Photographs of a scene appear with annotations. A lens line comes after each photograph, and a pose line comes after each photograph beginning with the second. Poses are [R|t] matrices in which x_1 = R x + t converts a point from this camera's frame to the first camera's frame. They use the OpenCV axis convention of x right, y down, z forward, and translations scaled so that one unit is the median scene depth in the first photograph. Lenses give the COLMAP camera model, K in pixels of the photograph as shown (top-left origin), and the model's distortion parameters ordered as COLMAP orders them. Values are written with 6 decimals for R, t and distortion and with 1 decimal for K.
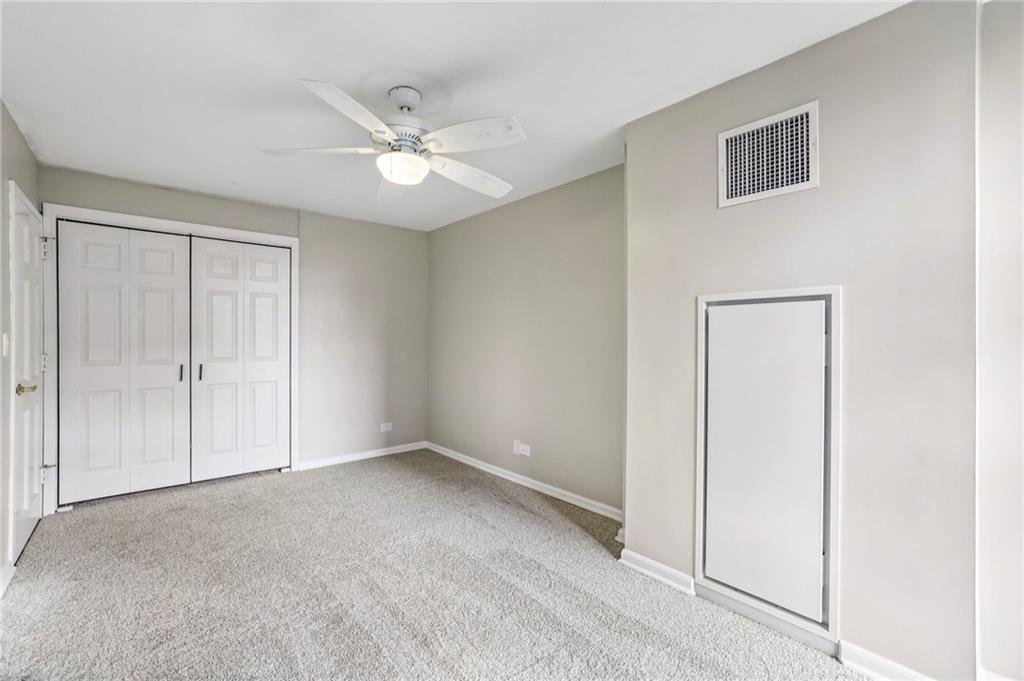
lens RADIAL K [[446.1, 0, 511.0], [0, 446.1, 340.9], [0, 0, 1]] dist [-0.039931, 0.013731]
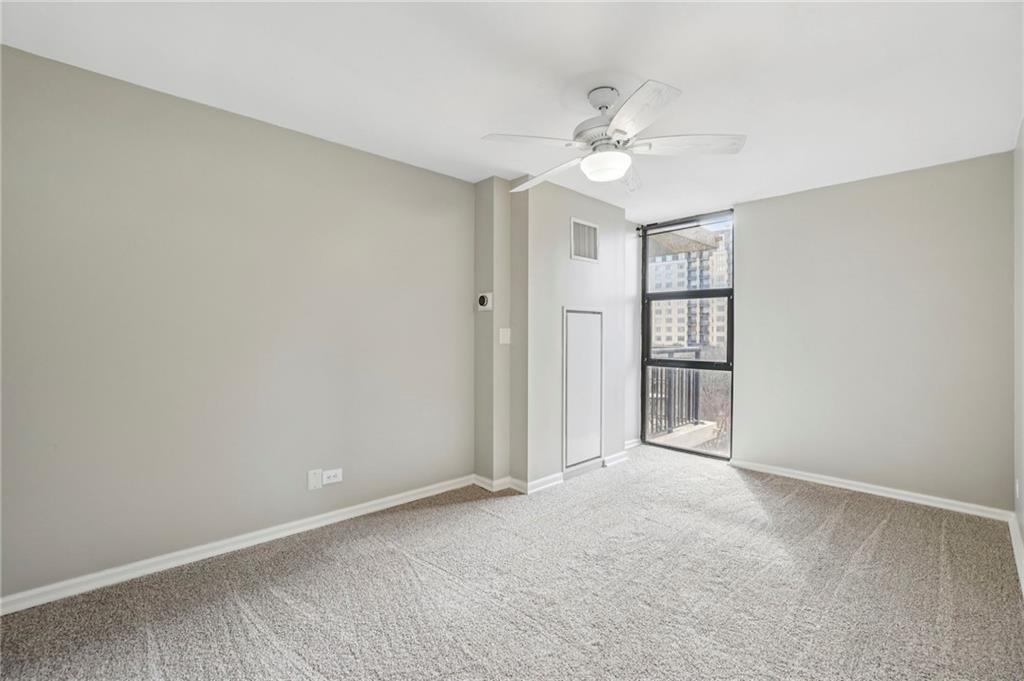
lens RADIAL K [[446.1, 0, 511.0], [0, 446.1, 340.9], [0, 0, 1]] dist [-0.039931, 0.013731]
pose [[-0.062474, -0.020449, 0.997837, -0.870571], [-0.004966, 0.999784, 0.020178, -0.000760], [-0.998034, -0.003694, -0.062562, 0.891500]]
